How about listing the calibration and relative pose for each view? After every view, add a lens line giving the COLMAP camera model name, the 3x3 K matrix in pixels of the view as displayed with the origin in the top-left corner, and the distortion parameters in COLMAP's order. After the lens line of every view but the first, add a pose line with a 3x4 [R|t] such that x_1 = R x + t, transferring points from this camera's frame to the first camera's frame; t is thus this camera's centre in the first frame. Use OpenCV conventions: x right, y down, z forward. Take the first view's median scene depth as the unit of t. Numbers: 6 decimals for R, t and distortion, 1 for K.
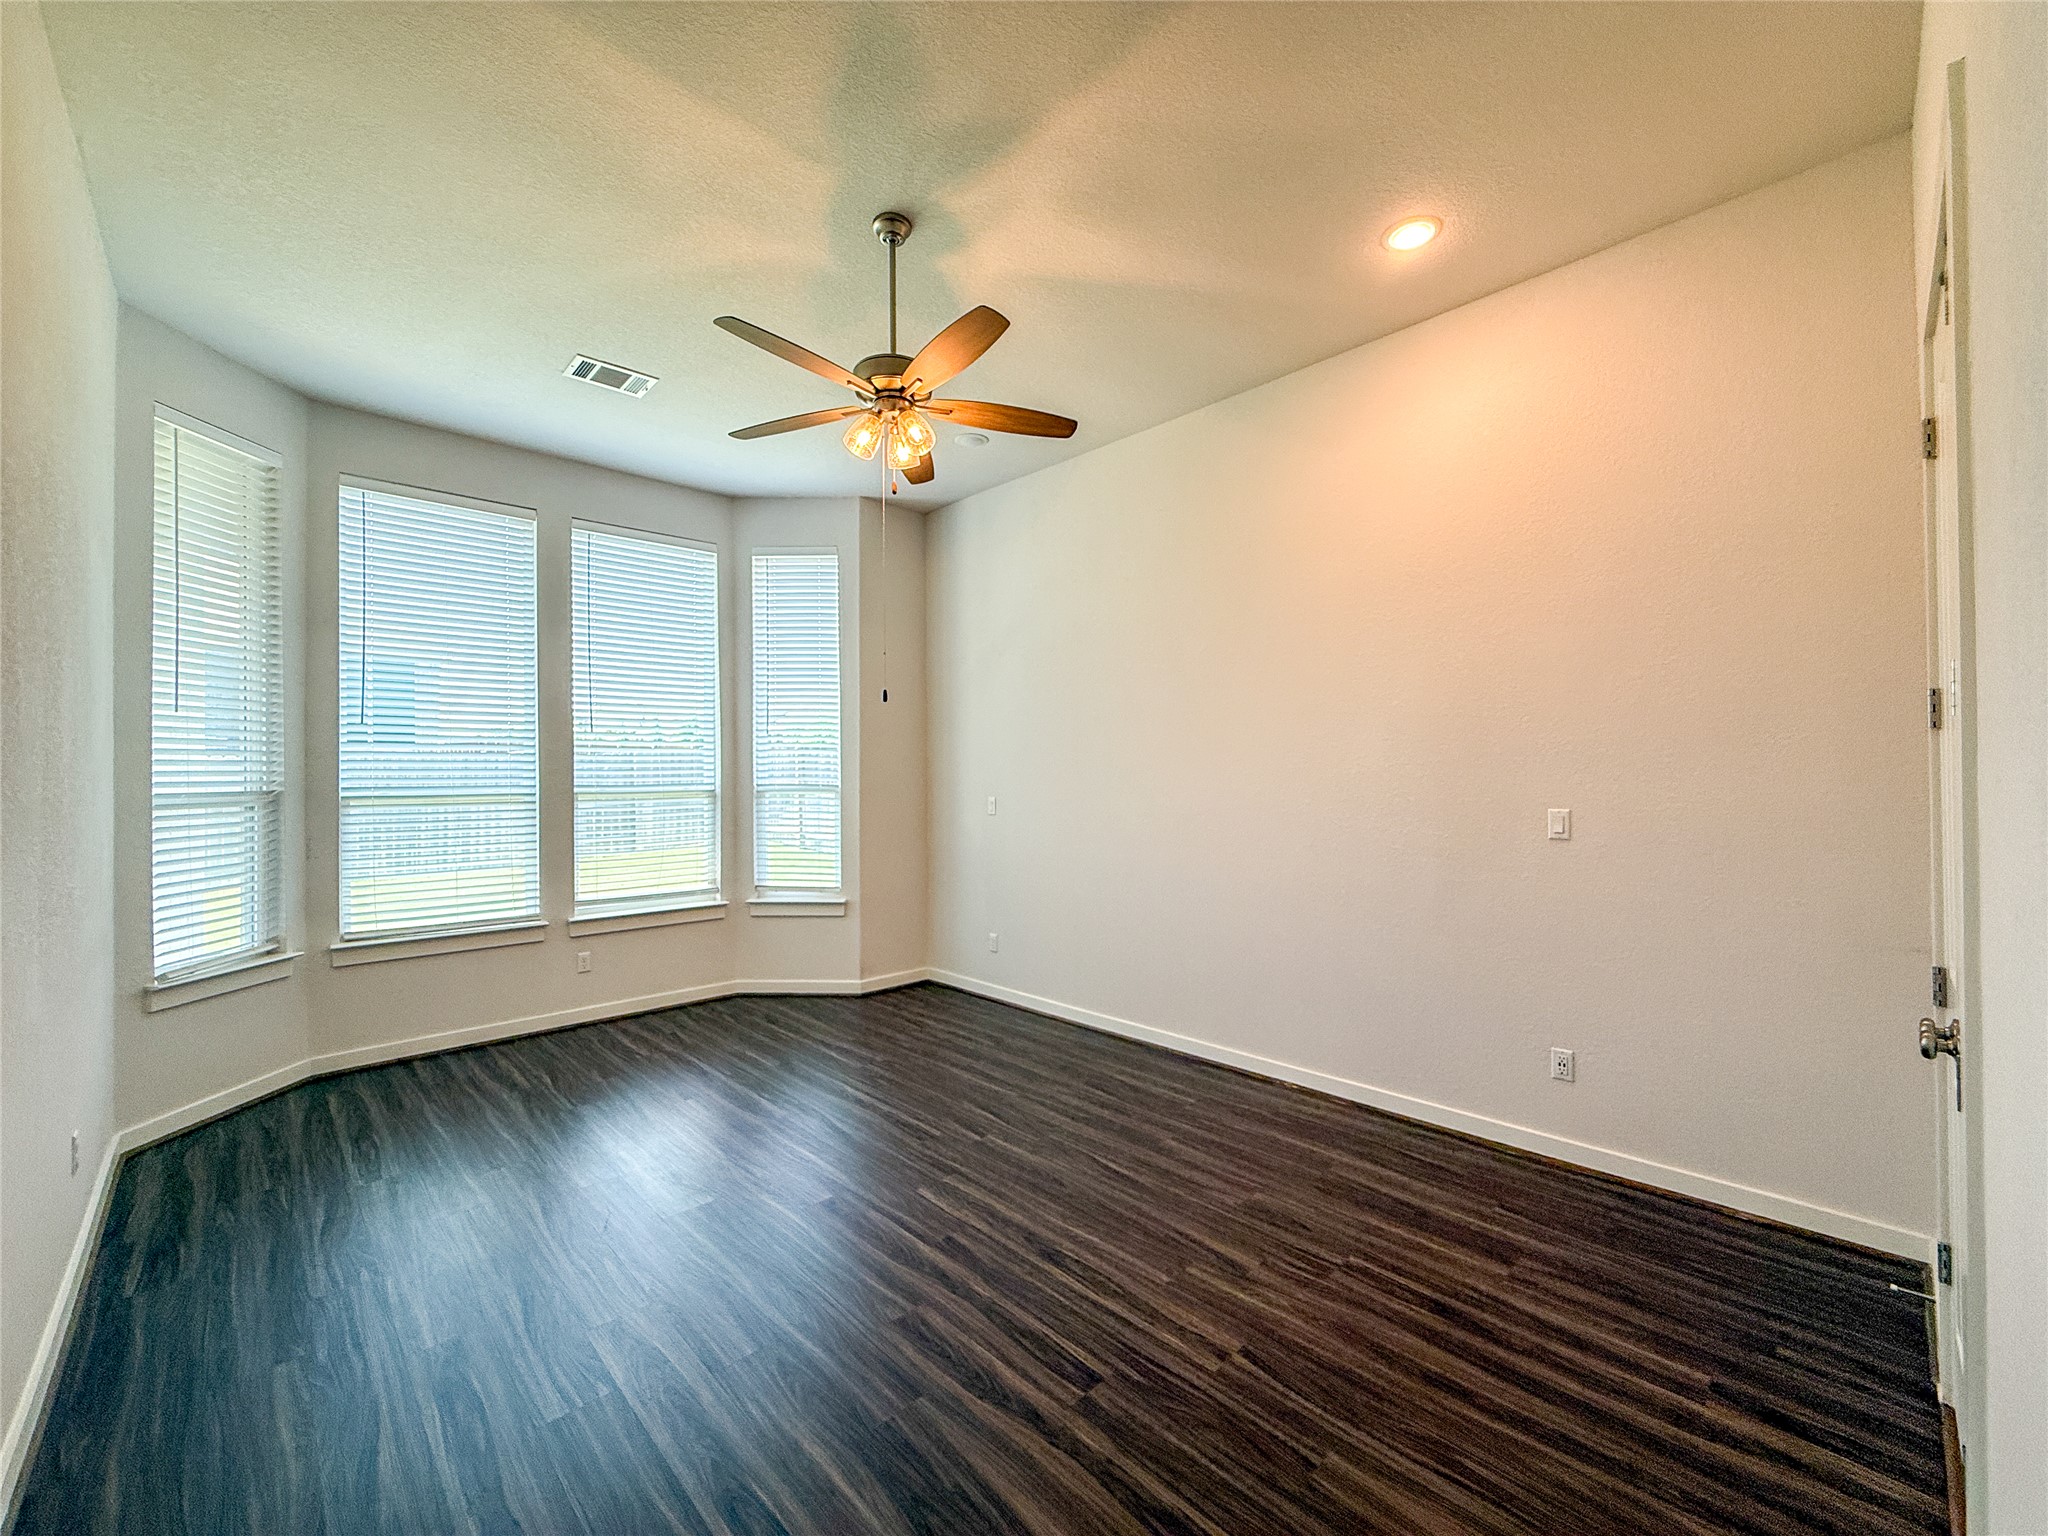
lens RADIAL K [[819.8, 0, 1020.9], [0, 819.8, 770.8], [0, 0, 1]] dist [-0.000095, -0.000388]
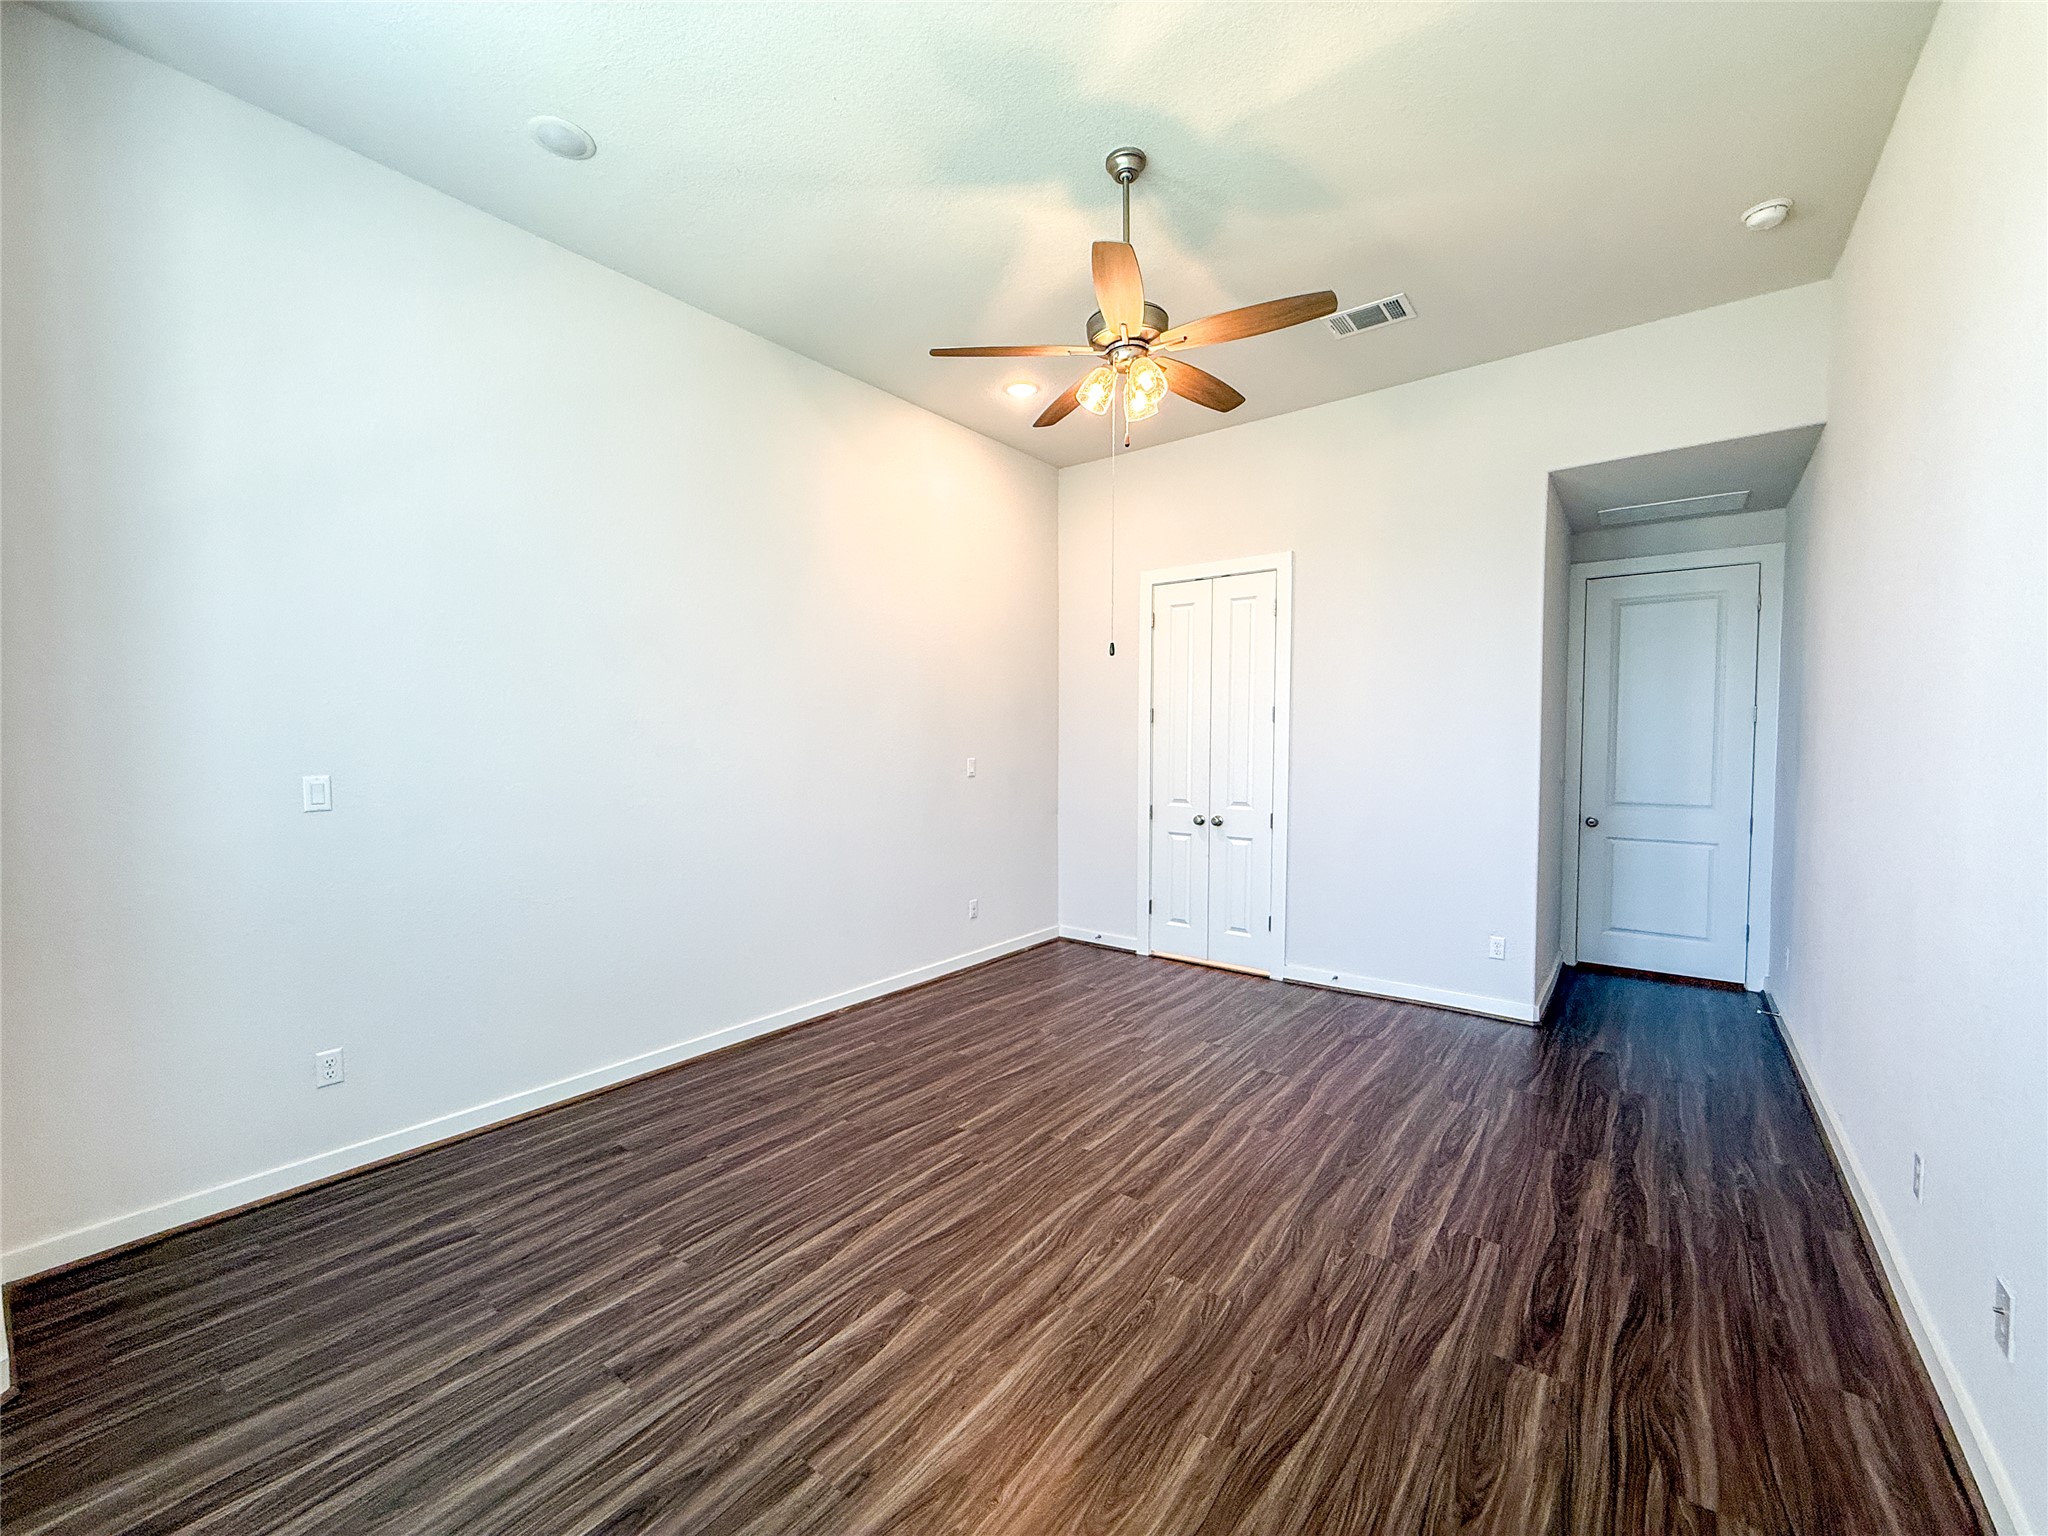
lens RADIAL K [[816.5, 0, 1020.5], [0, 816.5, 773.3], [0, 0, 1]] dist [0.000057, -0.000213]
pose [[-0.146570, -0.036025, 0.988544, -0.875343], [-0.007513, 0.999348, 0.035304, 0.015404], [-0.989172, -0.002253, -0.146746, 0.995619]]
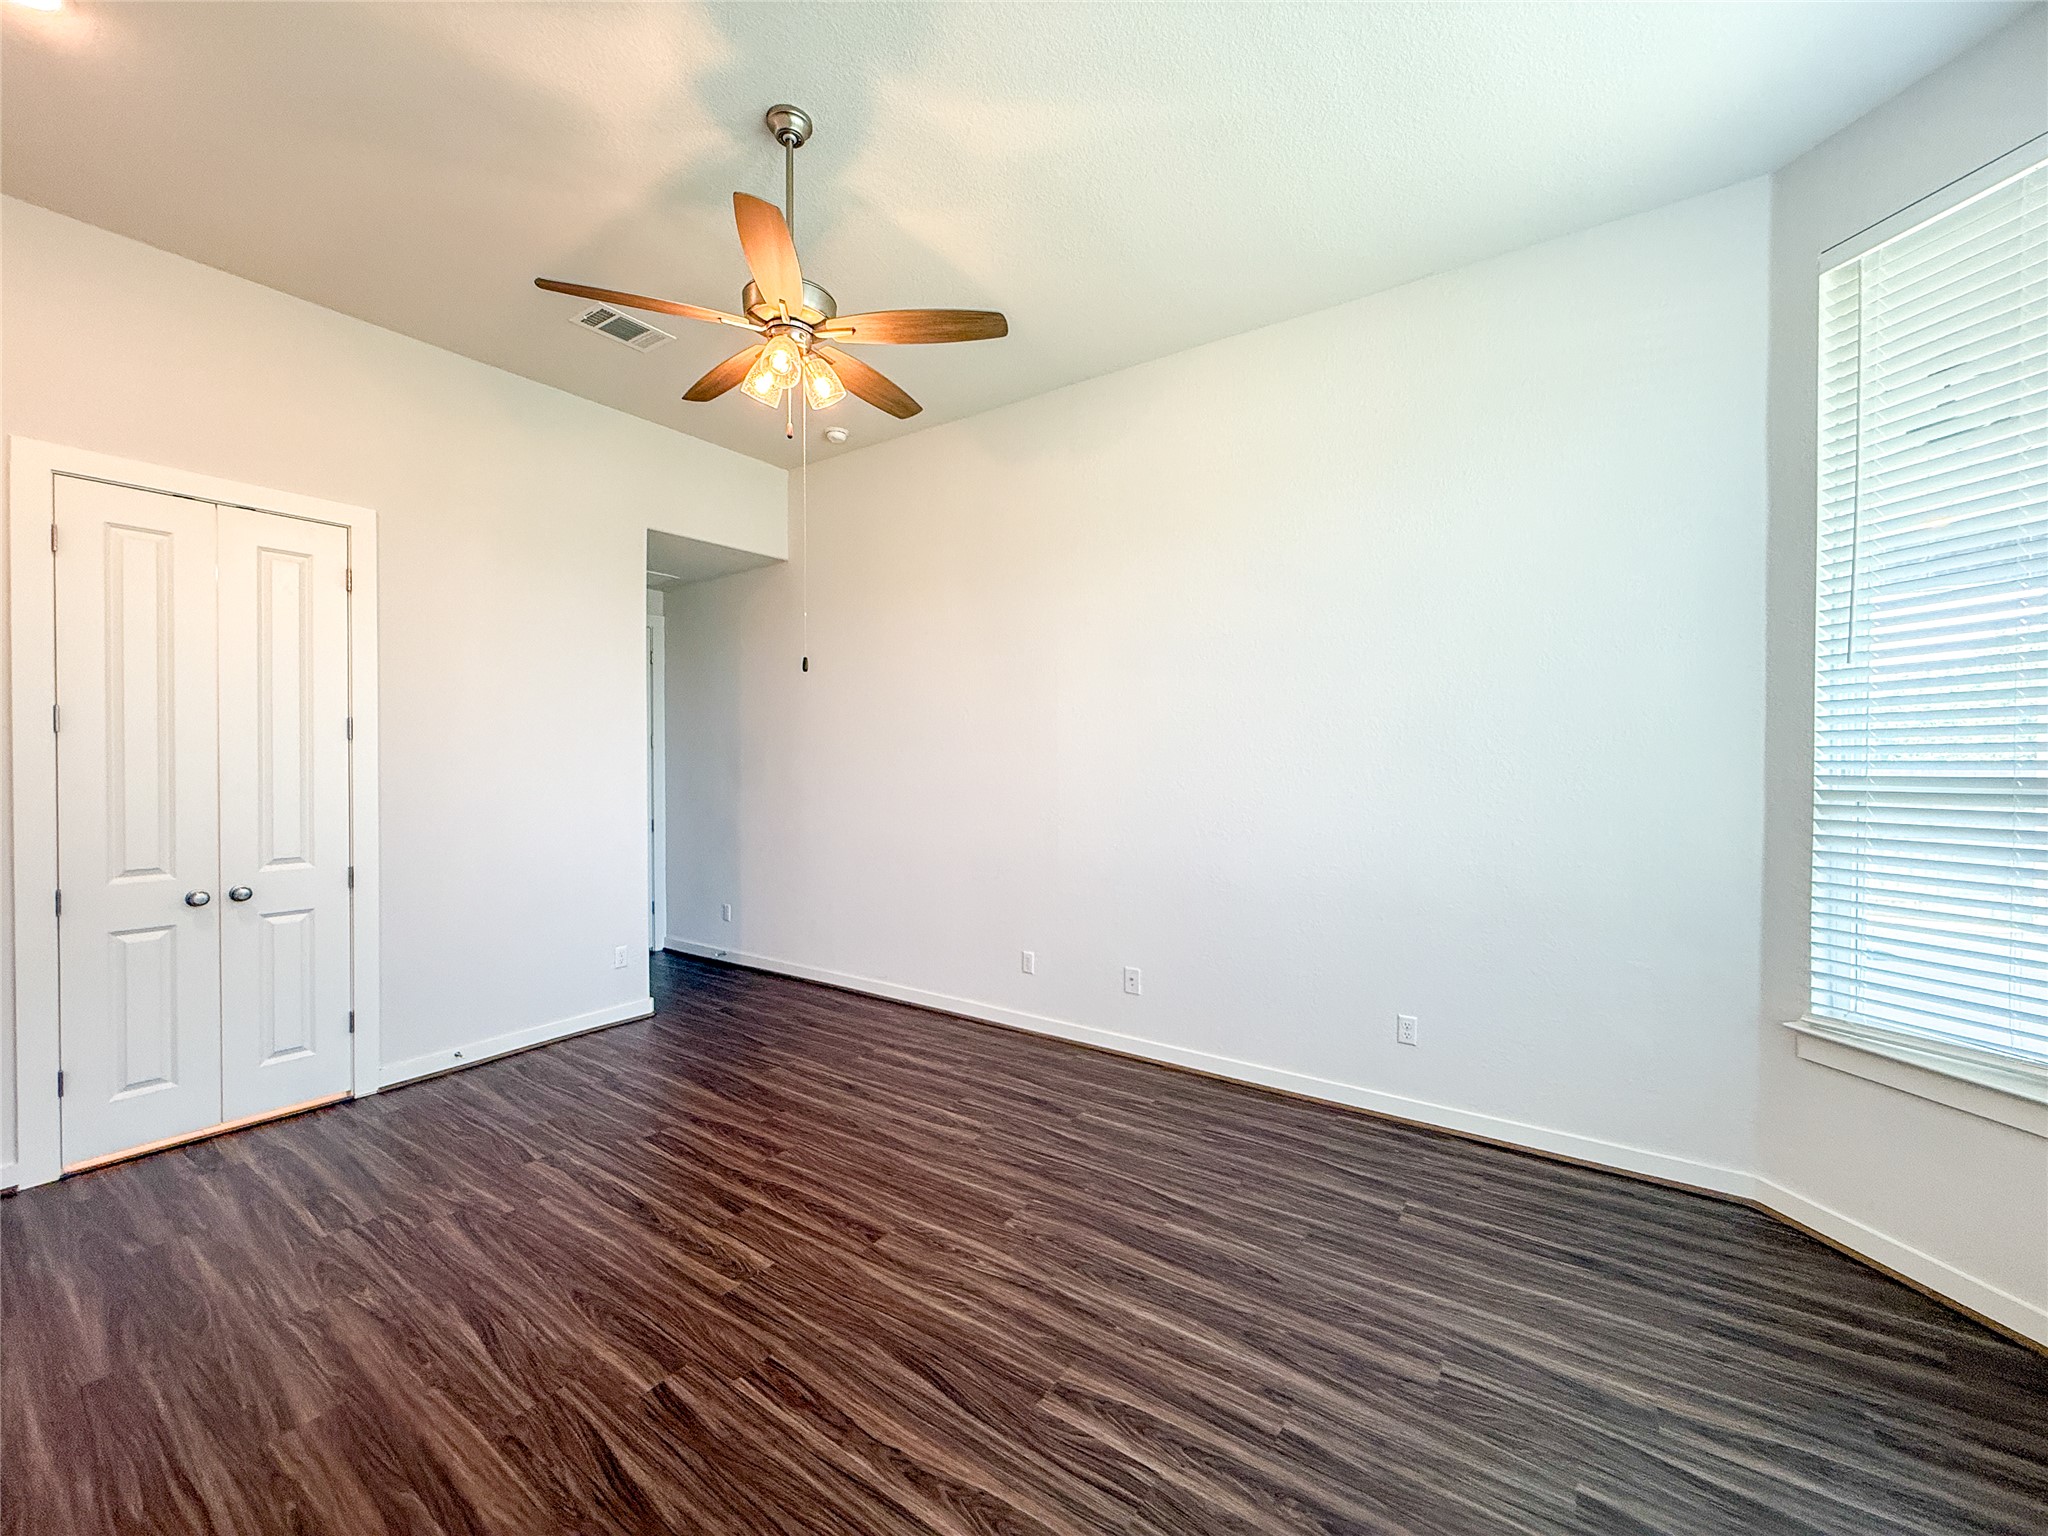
lens RADIAL K [[819.8, 0, 1020.9], [0, 819.8, 770.8], [0, 0, 1]] dist [-0.000095, -0.000388]
pose [[-0.980193, 0.008541, -0.197861, -0.171876], [0.006688, 0.999927, 0.010033, 0.008668], [0.197932, 0.008511, -0.980179, 1.499307]]
